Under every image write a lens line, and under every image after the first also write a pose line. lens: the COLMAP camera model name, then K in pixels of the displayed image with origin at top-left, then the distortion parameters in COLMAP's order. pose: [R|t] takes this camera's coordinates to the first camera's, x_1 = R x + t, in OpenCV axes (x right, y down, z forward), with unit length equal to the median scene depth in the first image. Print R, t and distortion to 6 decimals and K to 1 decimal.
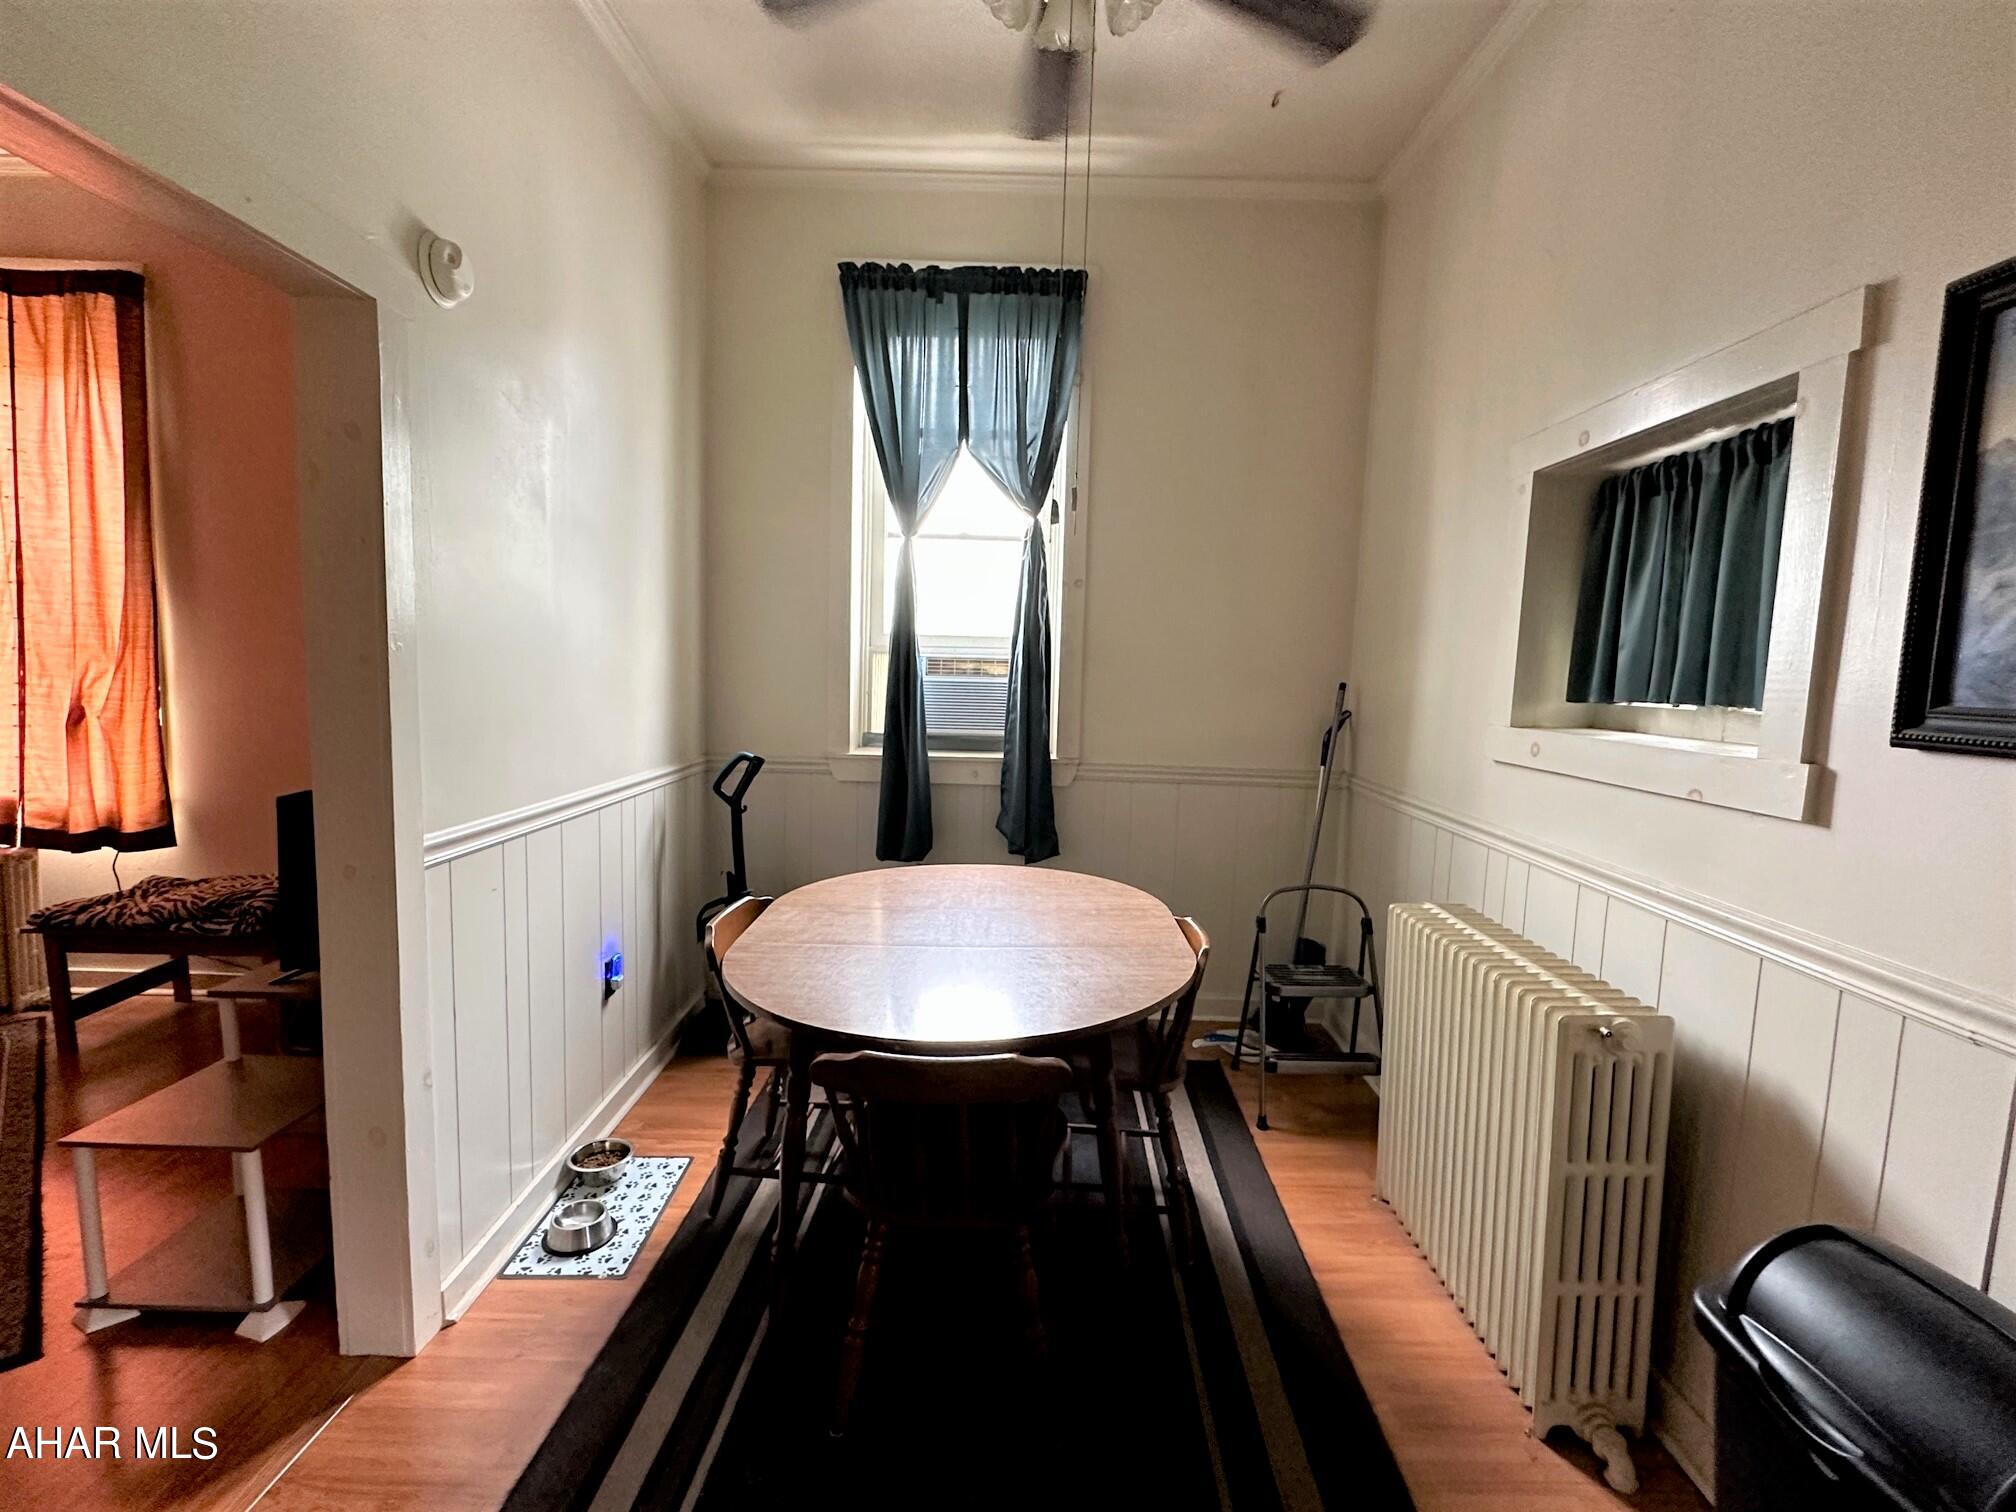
lens RADIAL K [[925.5, 0, 1008.0], [0, 925.5, 756.0], [0, 0, 1]] dist [-0.001979, -0.000212]
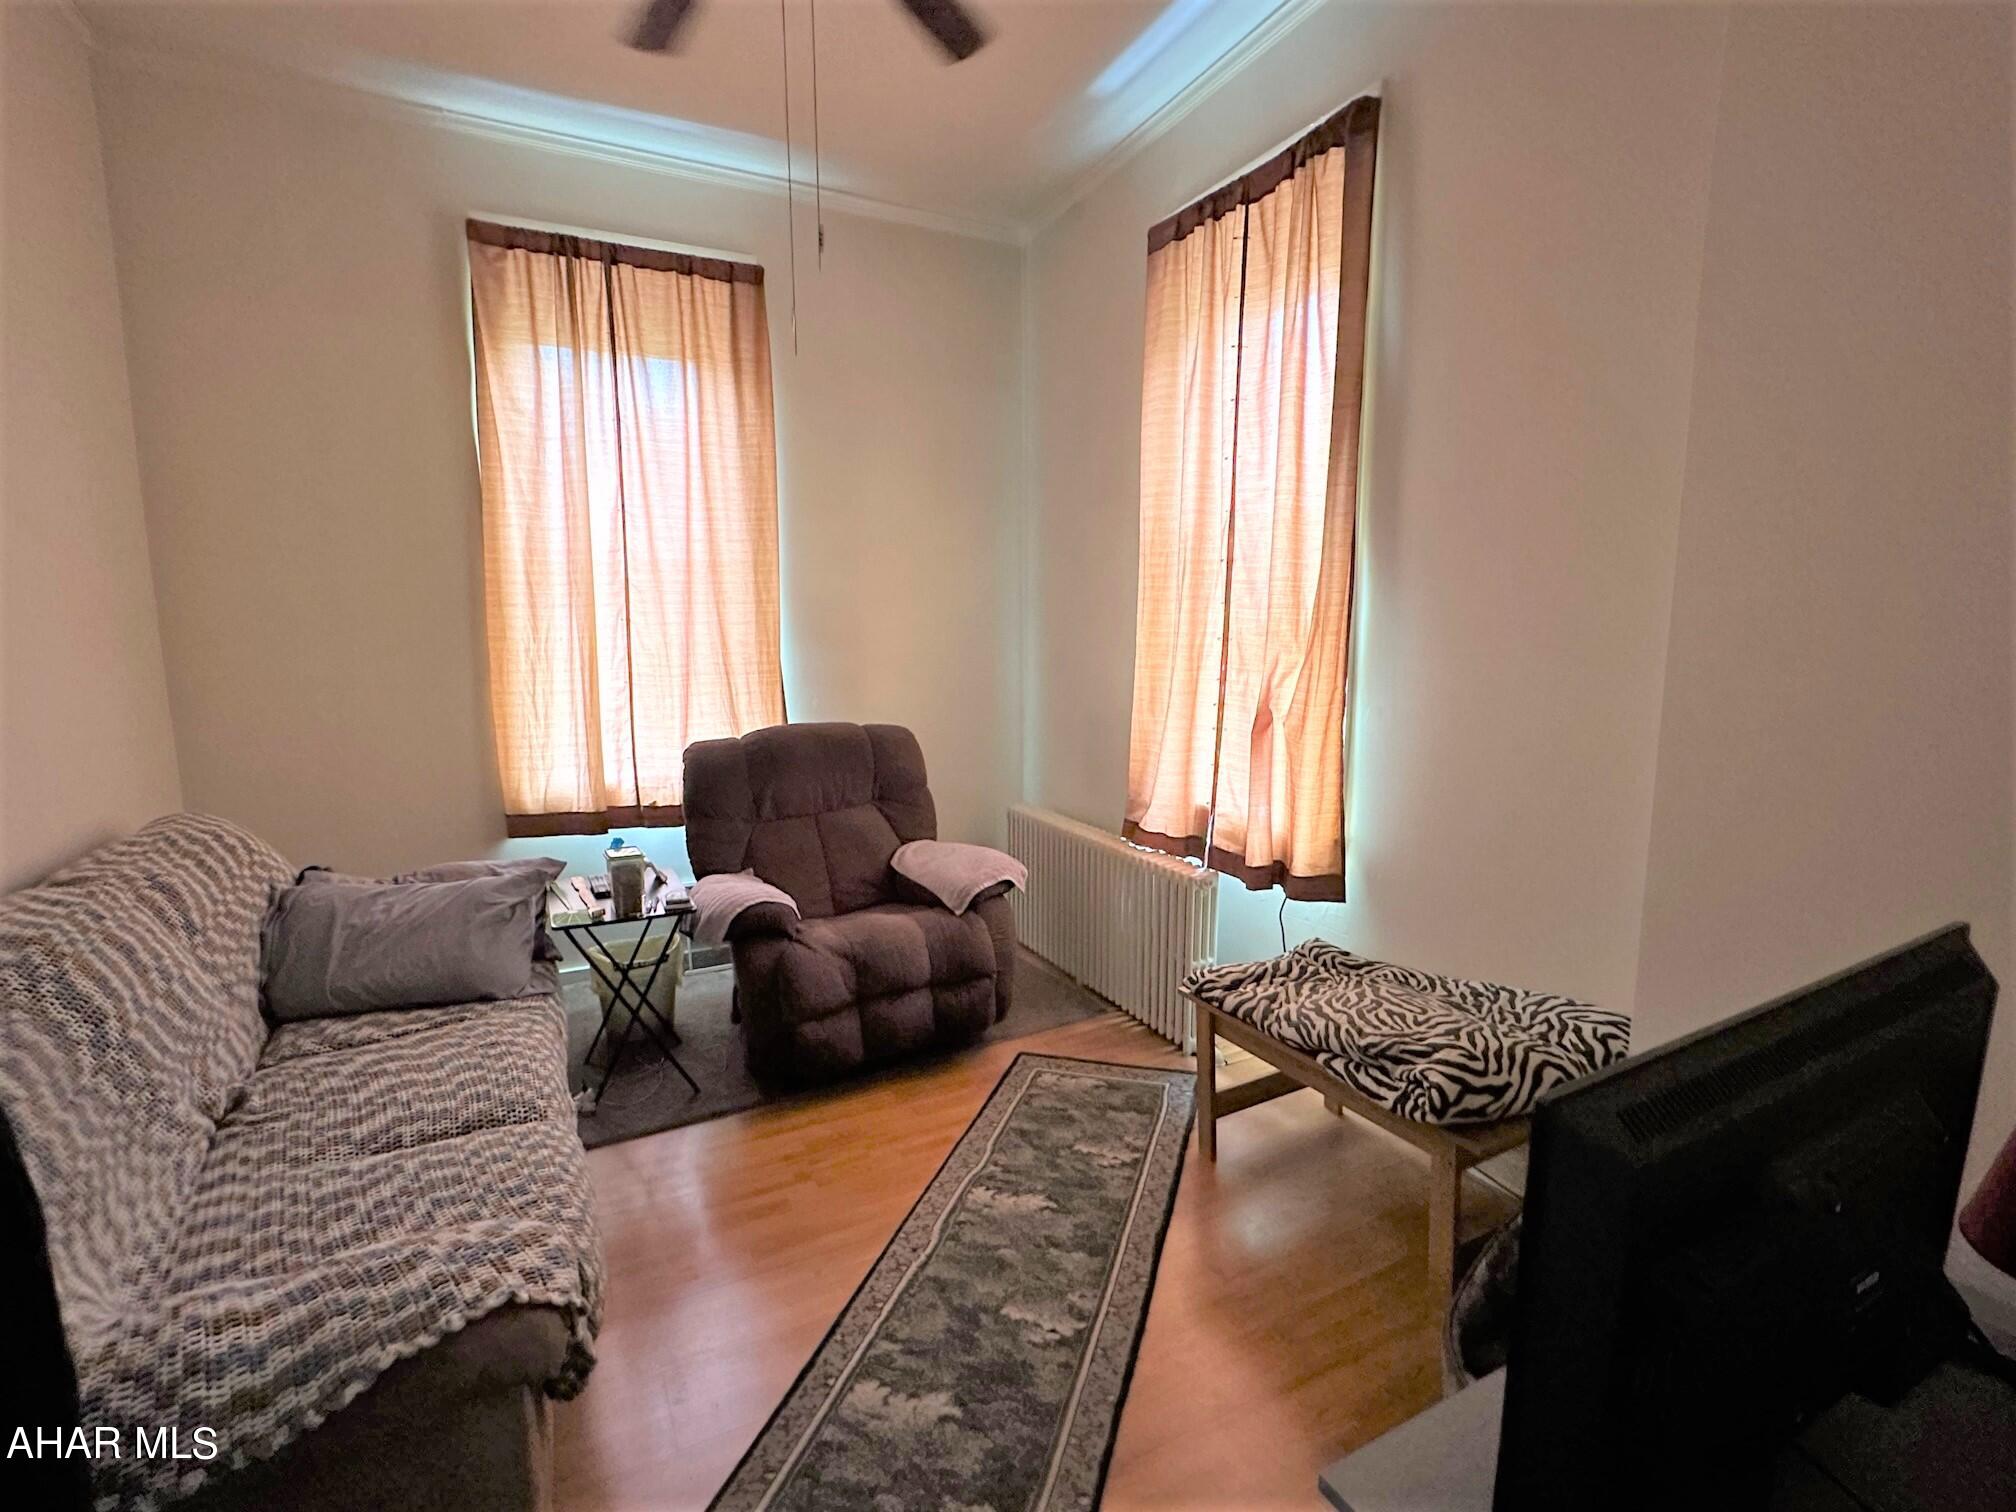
lens RADIAL K [[925.5, 0, 1008.0], [0, 925.5, 756.0], [0, 0, 1]] dist [-0.001979, -0.000212]
pose [[0.439017, 0.086492, -0.894306, -0.388336], [-0.069639, 0.995637, 0.062106, -0.048363], [0.895776, 0.035012, 0.443125, 0.450577]]
